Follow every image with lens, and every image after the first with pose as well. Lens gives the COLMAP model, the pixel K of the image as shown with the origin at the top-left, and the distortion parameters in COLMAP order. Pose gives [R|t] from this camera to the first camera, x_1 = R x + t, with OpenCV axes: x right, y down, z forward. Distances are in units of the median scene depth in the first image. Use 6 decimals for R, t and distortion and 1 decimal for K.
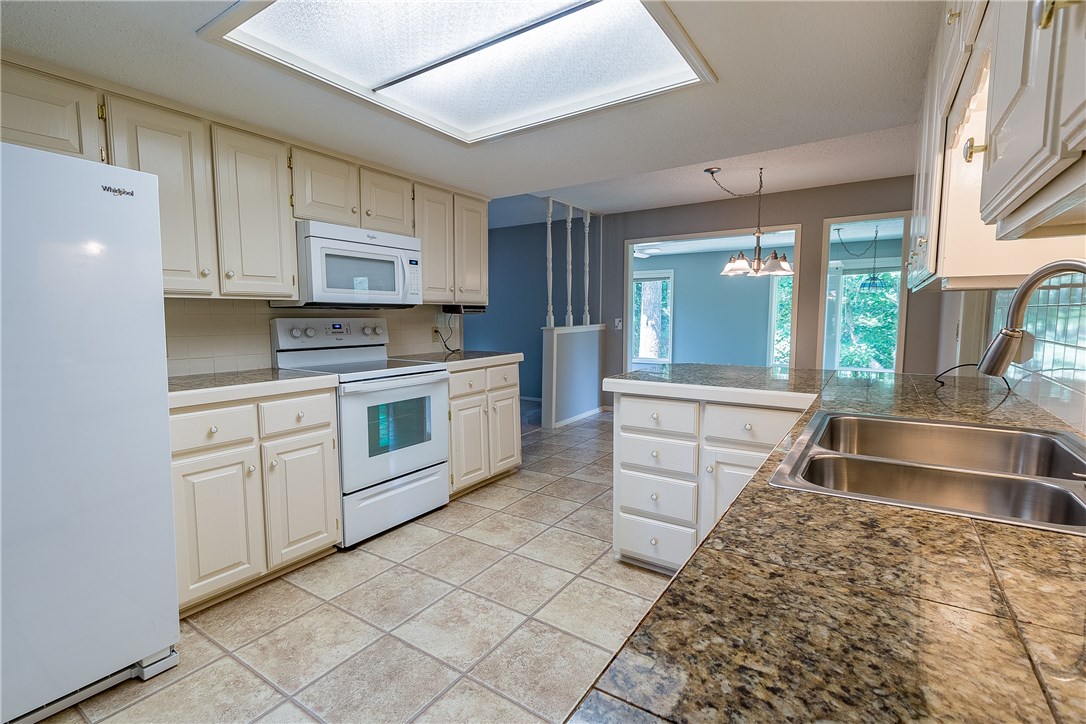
lens RADIAL K [[494.0, 0, 543.0], [0, 494.0, 362.0], [0, 0, 1]] dist [0.001002, -0.000837]
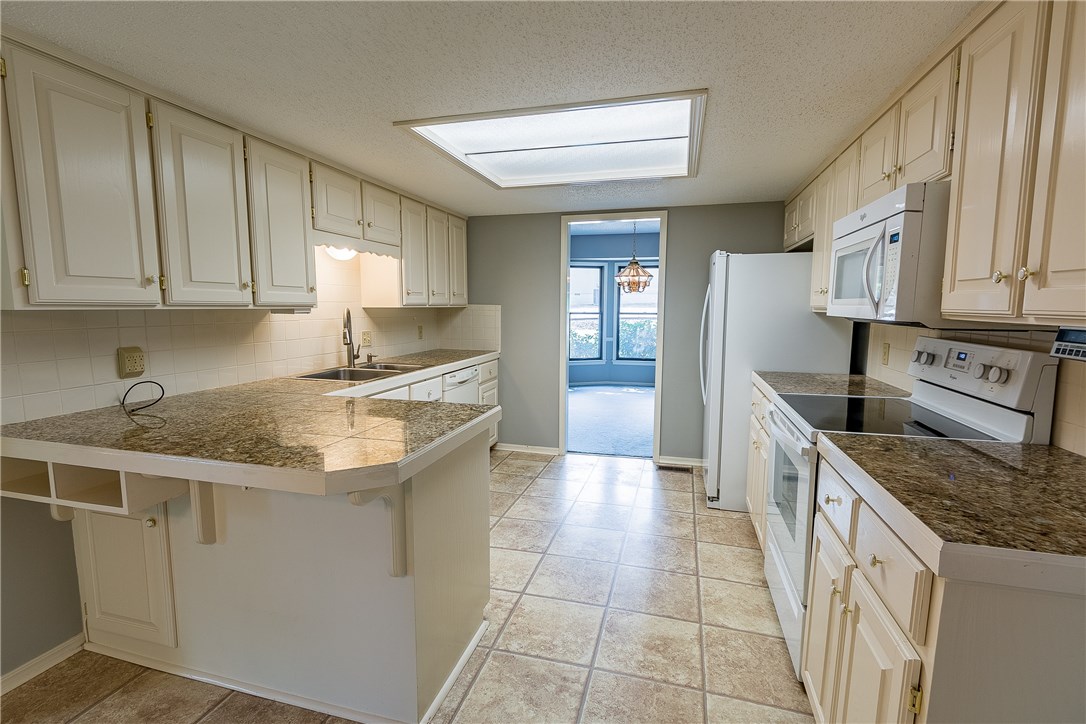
lens RADIAL K [[494.0, 0, 543.0], [0, 494.0, 362.0], [0, 0, 1]] dist [0.001002, -0.000837]
pose [[-0.949534, 0.037386, -0.311429, 0.296164], [-0.028568, 0.978437, 0.204560, -0.208228], [0.312361, 0.203134, -0.927991, 1.683546]]
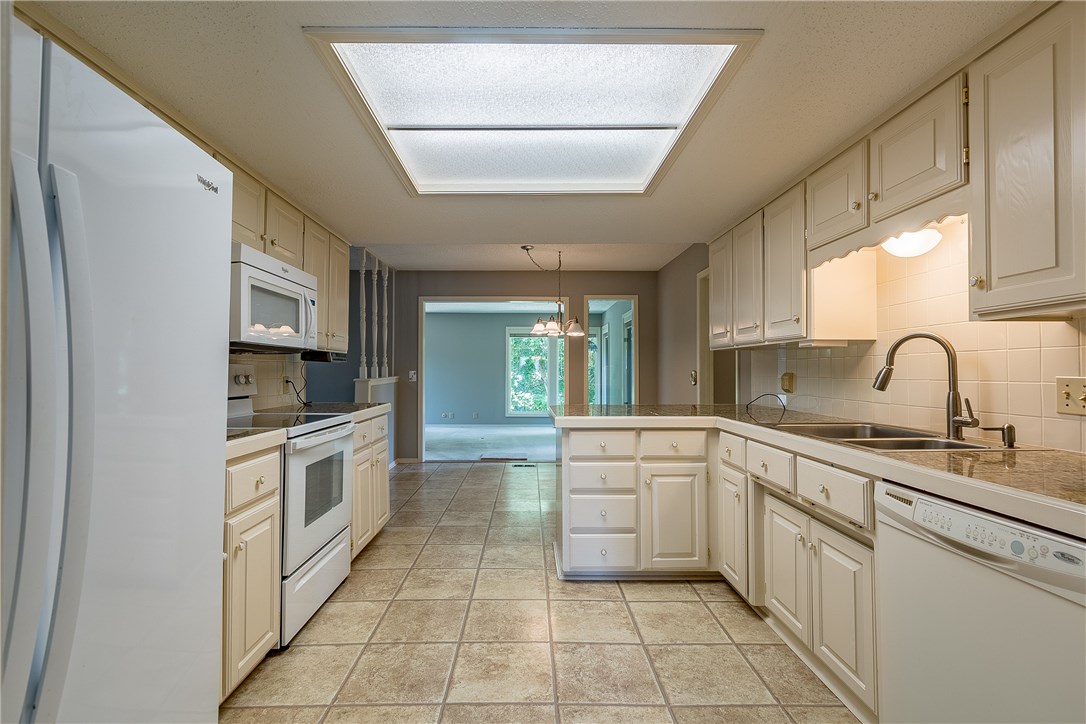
lens RADIAL K [[485.3, 0, 527.9], [0, 485.3, 363.8], [0, 0, 1]] dist [0.000784, -0.000137]
pose [[0.828928, 0.012710, 0.559212, -0.520185], [0.049430, 0.994166, -0.095868, 0.014927], [-0.557168, 0.107109, 0.823463, 0.083639]]
